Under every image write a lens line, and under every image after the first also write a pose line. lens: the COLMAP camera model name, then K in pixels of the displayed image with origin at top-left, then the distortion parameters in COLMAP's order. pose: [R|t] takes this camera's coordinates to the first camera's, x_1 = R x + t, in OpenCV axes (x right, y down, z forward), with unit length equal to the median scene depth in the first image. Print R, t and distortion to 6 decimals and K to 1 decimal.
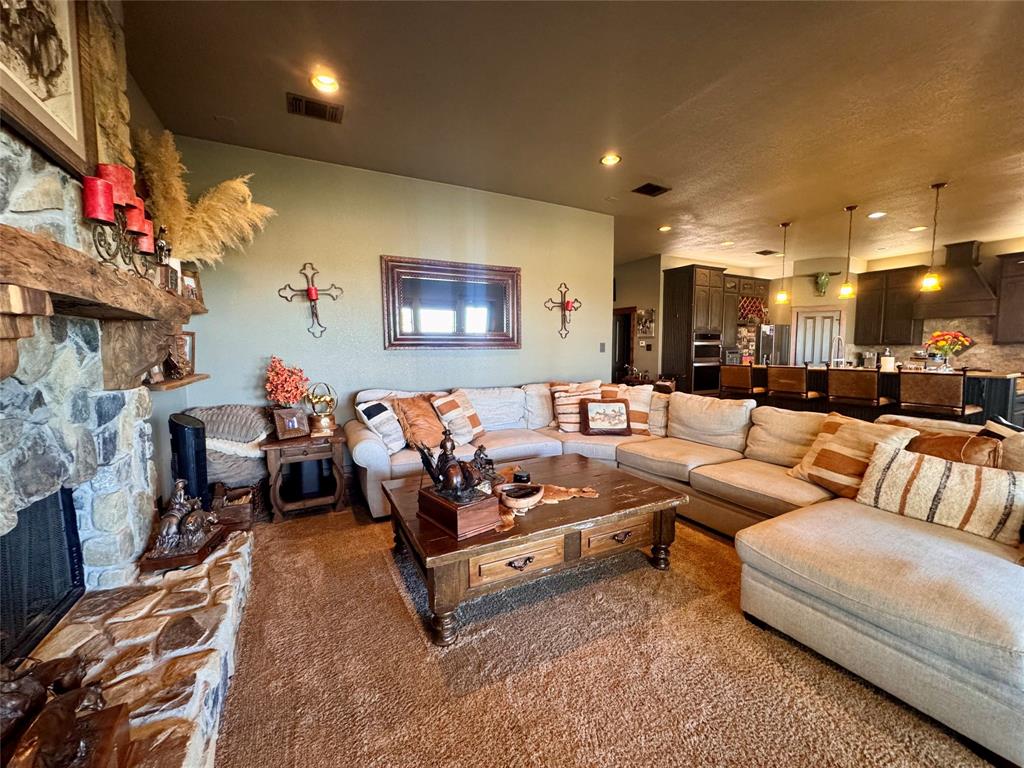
lens RADIAL K [[411.5, 0, 512.7], [0, 411.5, 380.3], [0, 0, 1]] dist [-0.000462, 0.000893]
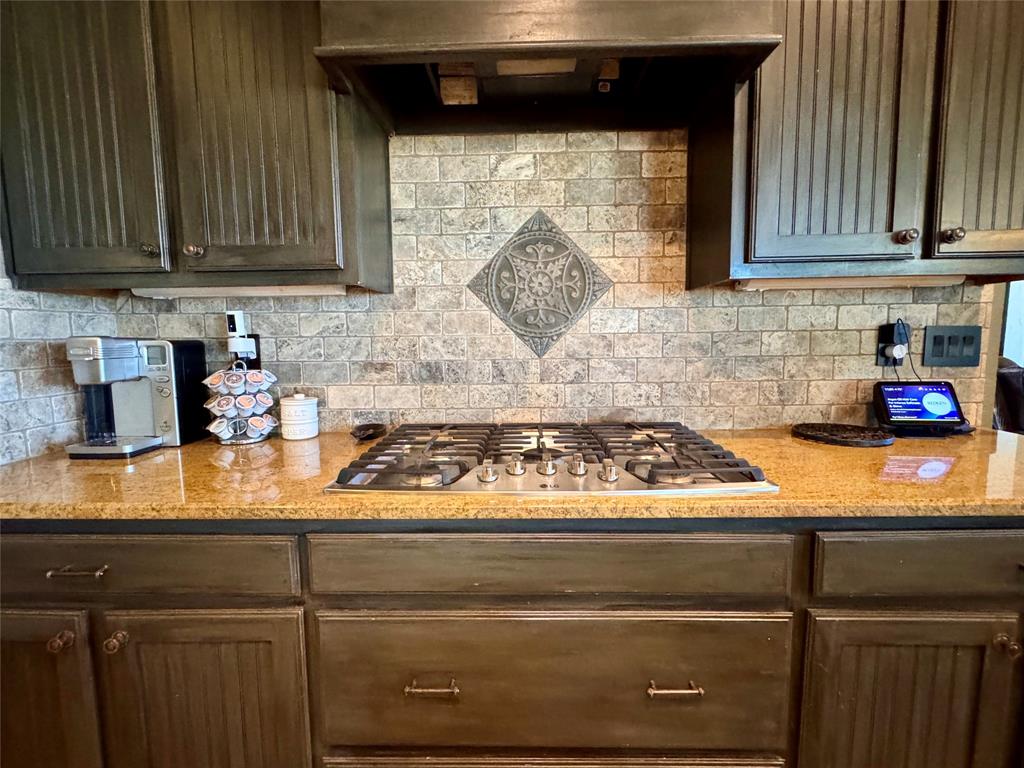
lens RADIAL K [[461.4, 0, 509.8], [0, 461.4, 383.9], [0, 0, 1]] dist [-0.006023, 0.000284]
pose [[0.492231, -0.093950, 0.865379, 0.813512], [0.083097, 0.994690, 0.060723, -0.053202], [-0.866489, 0.042021, 0.497424, 0.828790]]
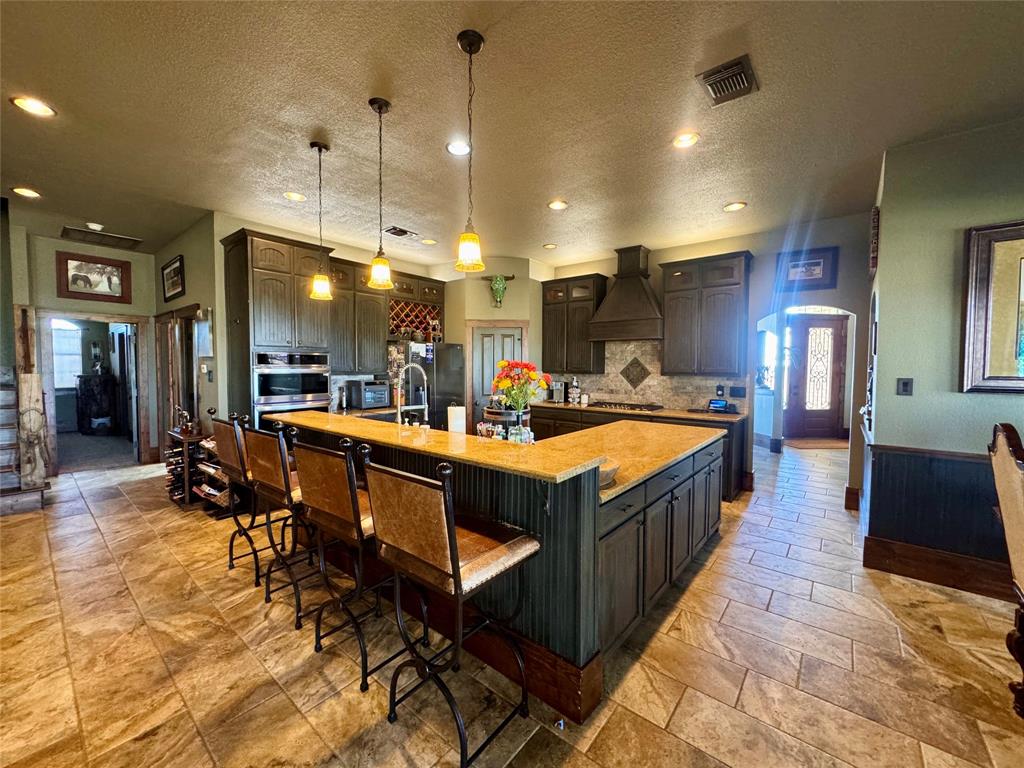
lens RADIAL K [[411.5, 0, 516.8], [0, 411.5, 380.1], [0, 0, 1]] dist [-0.000462, 0.000893]
pose [[0.918364, -0.003372, 0.395722, 0.498597], [0.021847, 0.998871, -0.042189, -0.041514], [-0.395132, 0.047390, 0.917401, 0.318831]]
